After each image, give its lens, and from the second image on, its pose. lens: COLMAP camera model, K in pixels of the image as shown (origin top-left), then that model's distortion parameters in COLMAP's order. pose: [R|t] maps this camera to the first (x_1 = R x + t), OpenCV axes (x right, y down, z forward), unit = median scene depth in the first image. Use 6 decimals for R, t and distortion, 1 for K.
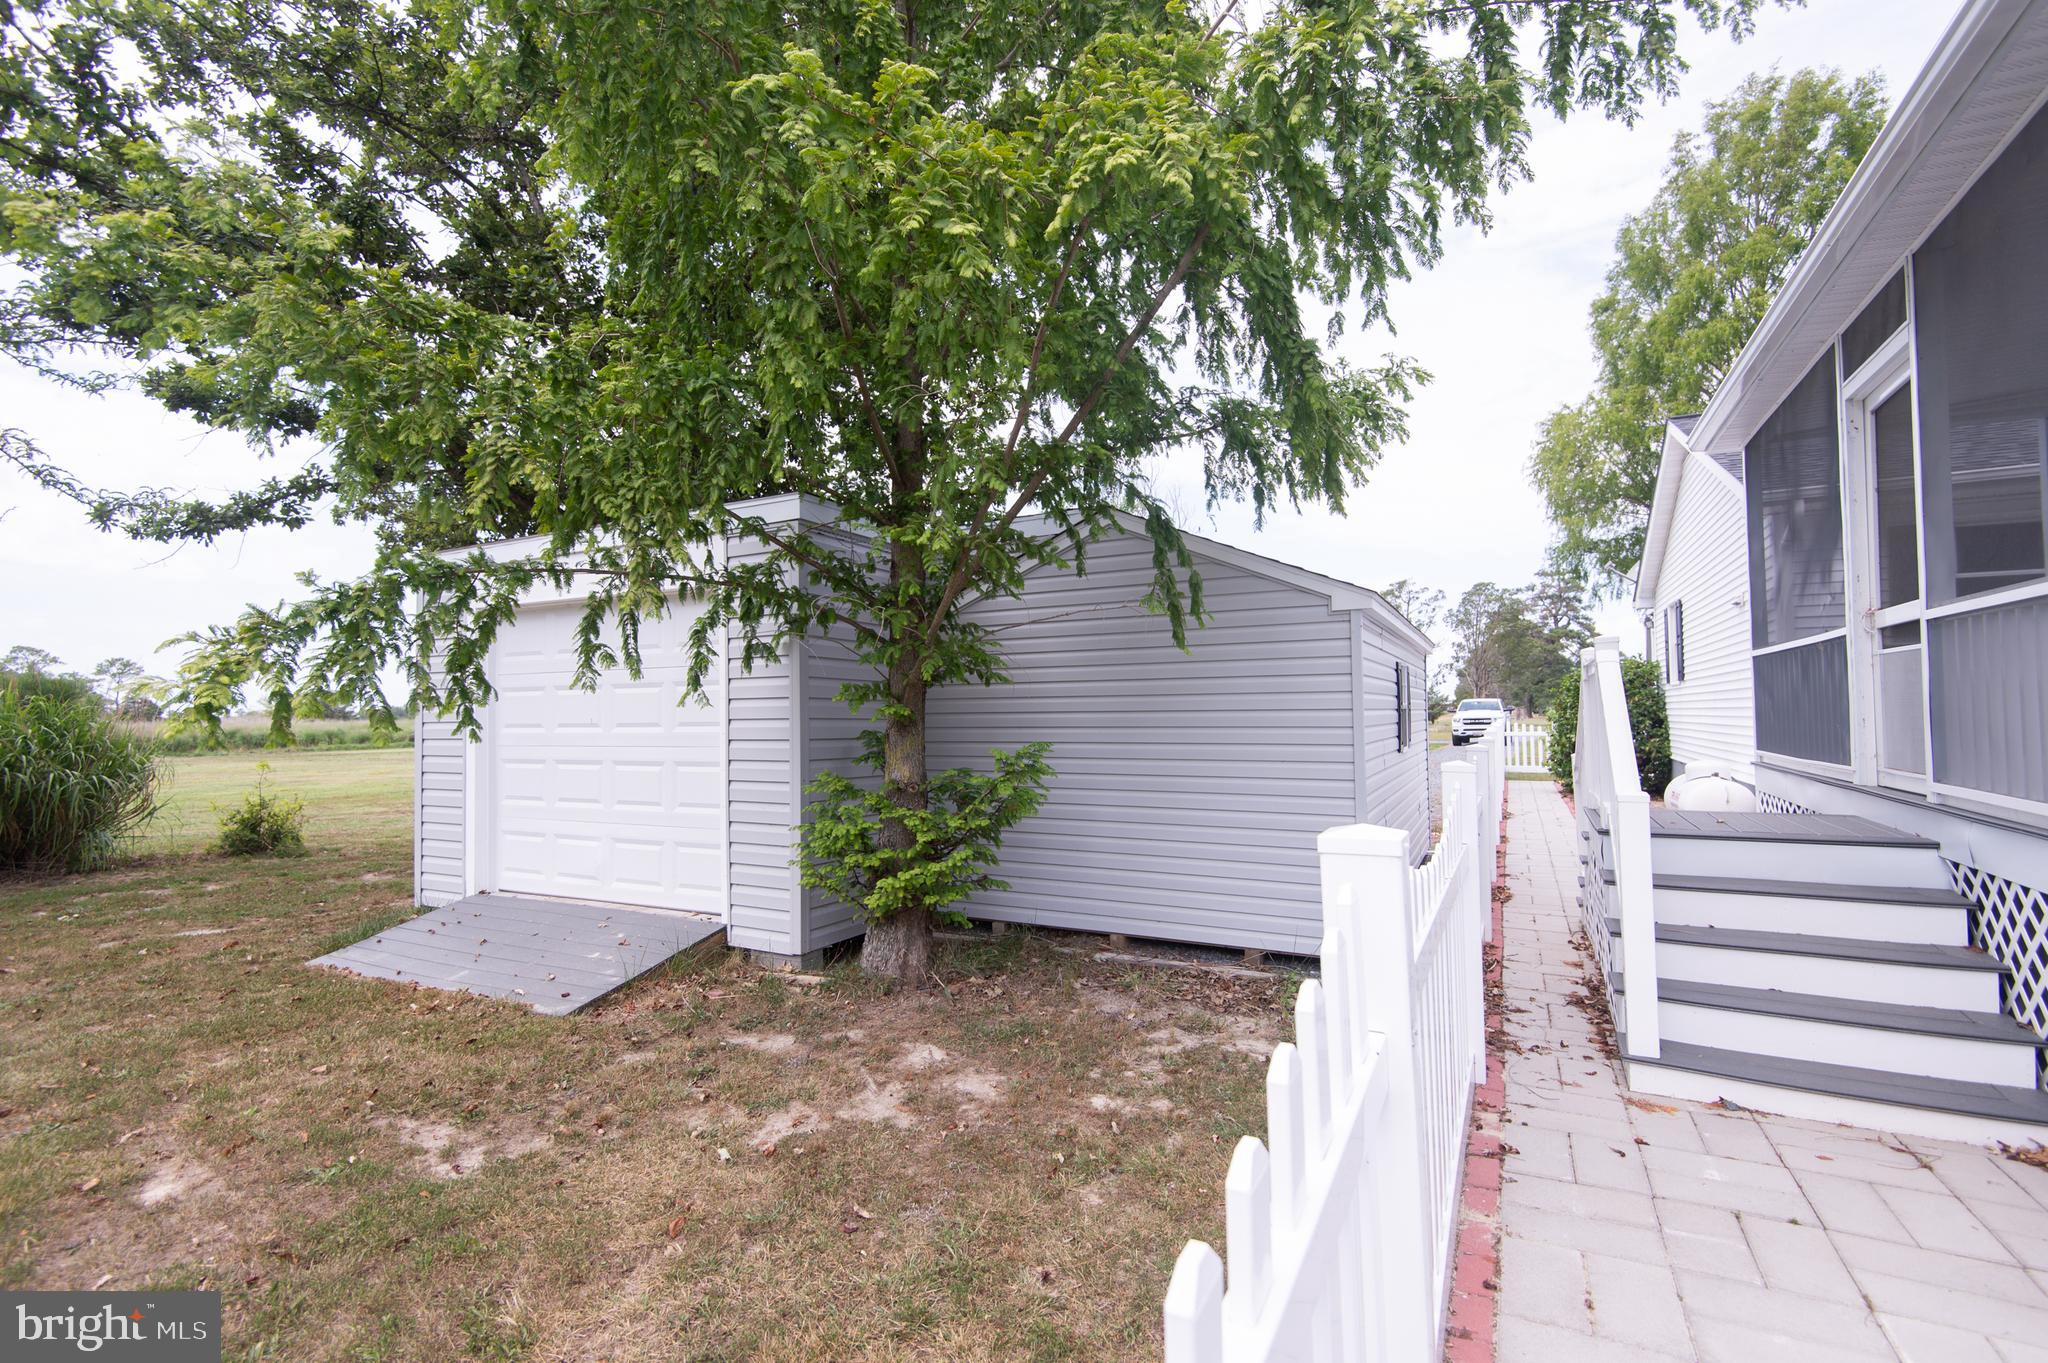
lens RADIAL K [[940.8, 0, 1032.8], [0, 940.8, 677.5], [0, 0, 1]] dist [0.047688, -0.029954]
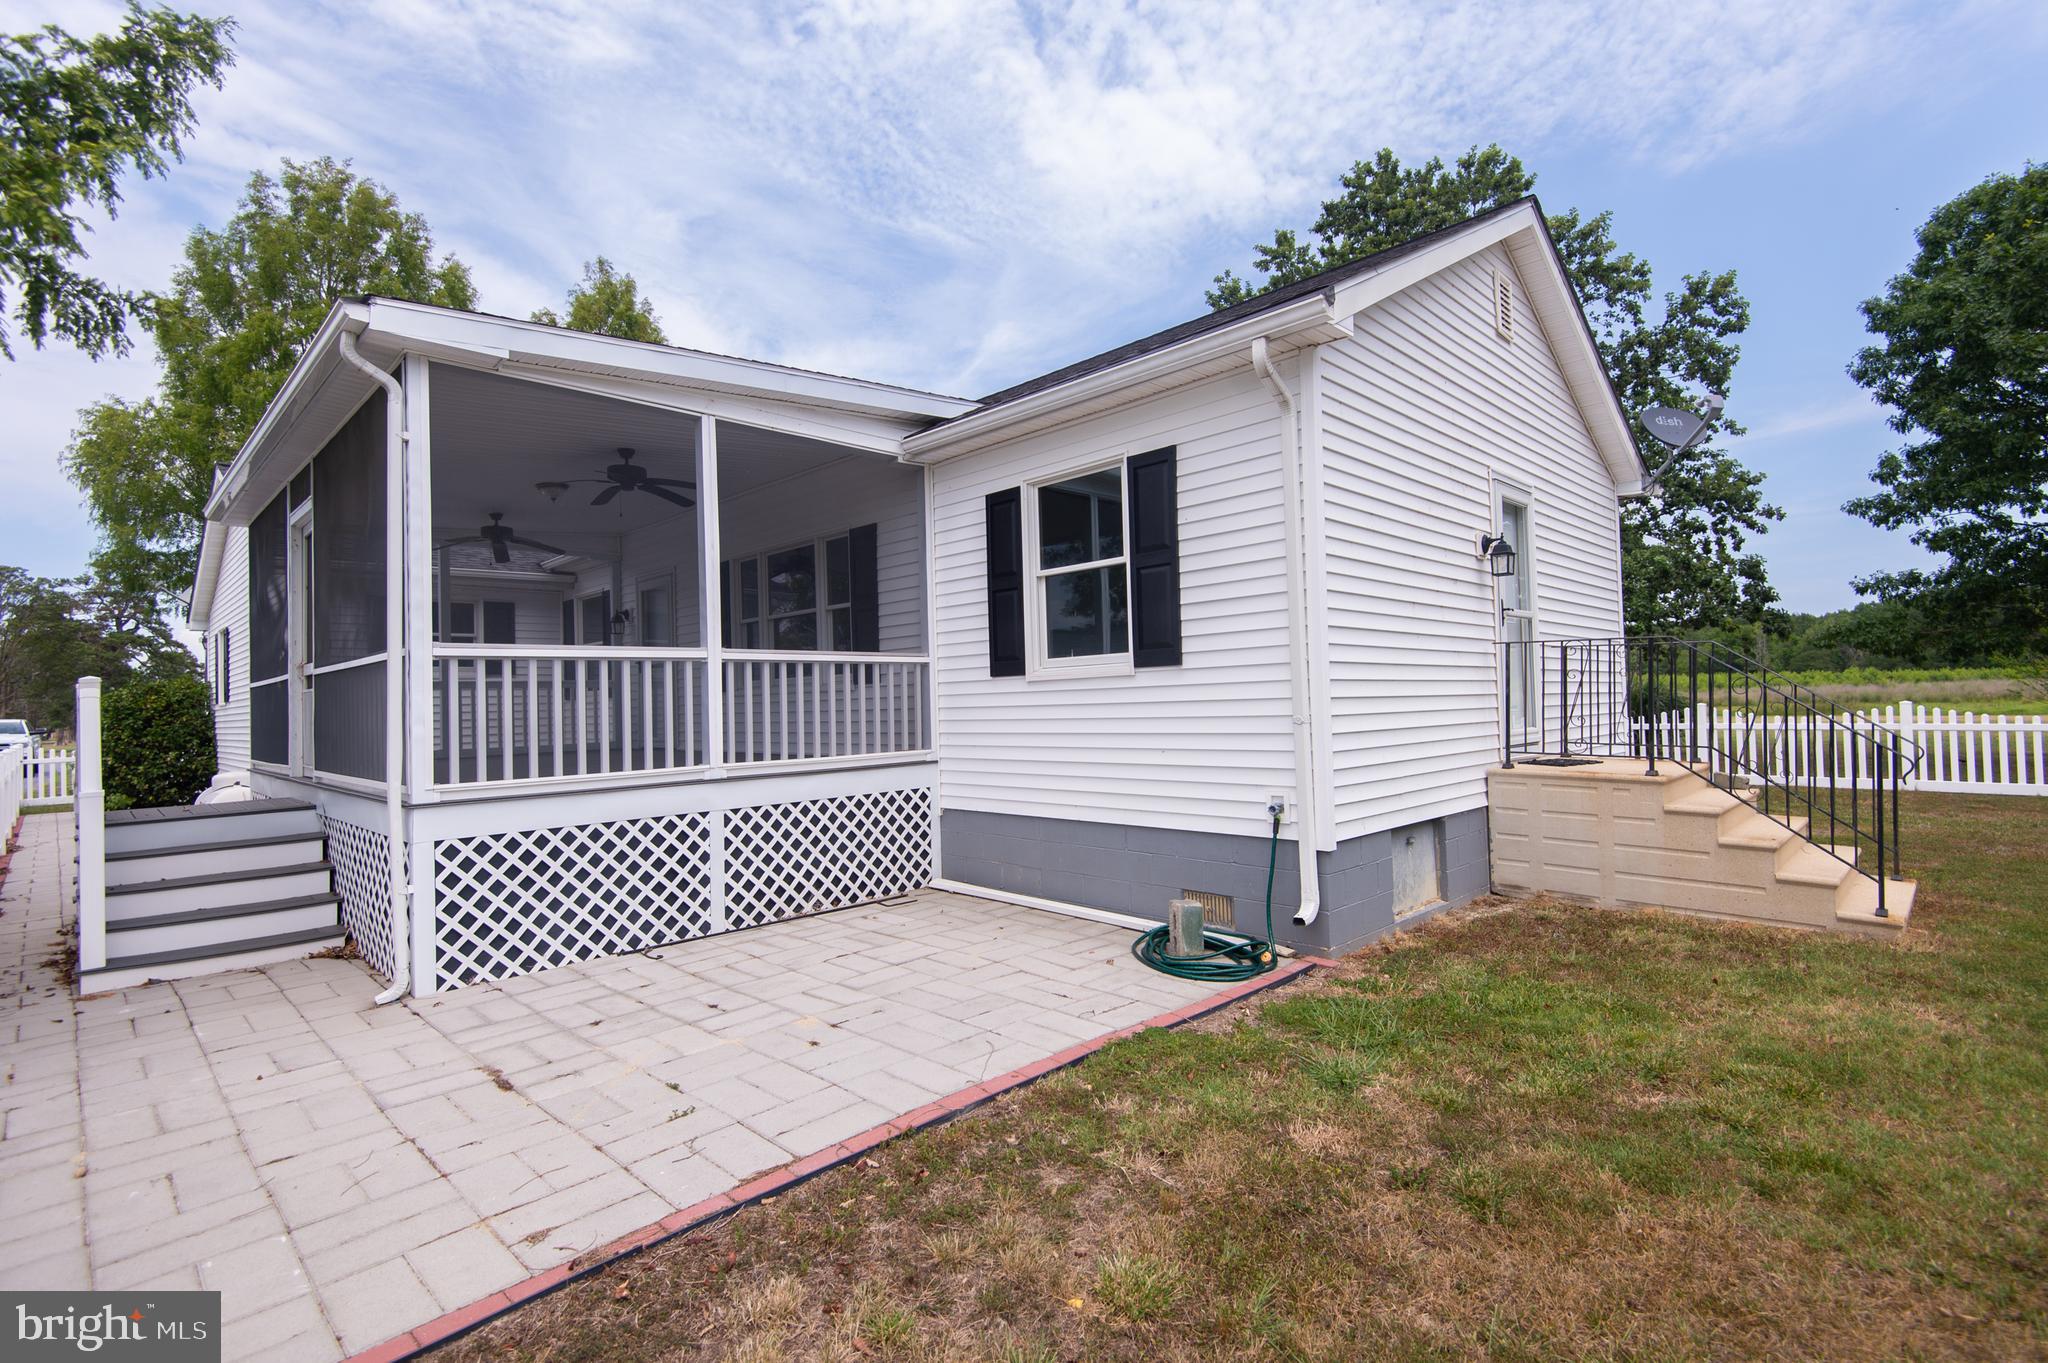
lens RADIAL K [[955.8, 0, 1019.0], [0, 955.8, 672.1], [0, 0, 1]] dist [-0.001912, 0.000128]
pose [[0.306092, 0.029184, 0.951555, -0.049416], [-0.007960, 0.999574, -0.028096, -0.004523], [-0.951969, 0.001026, 0.306193, -0.118578]]
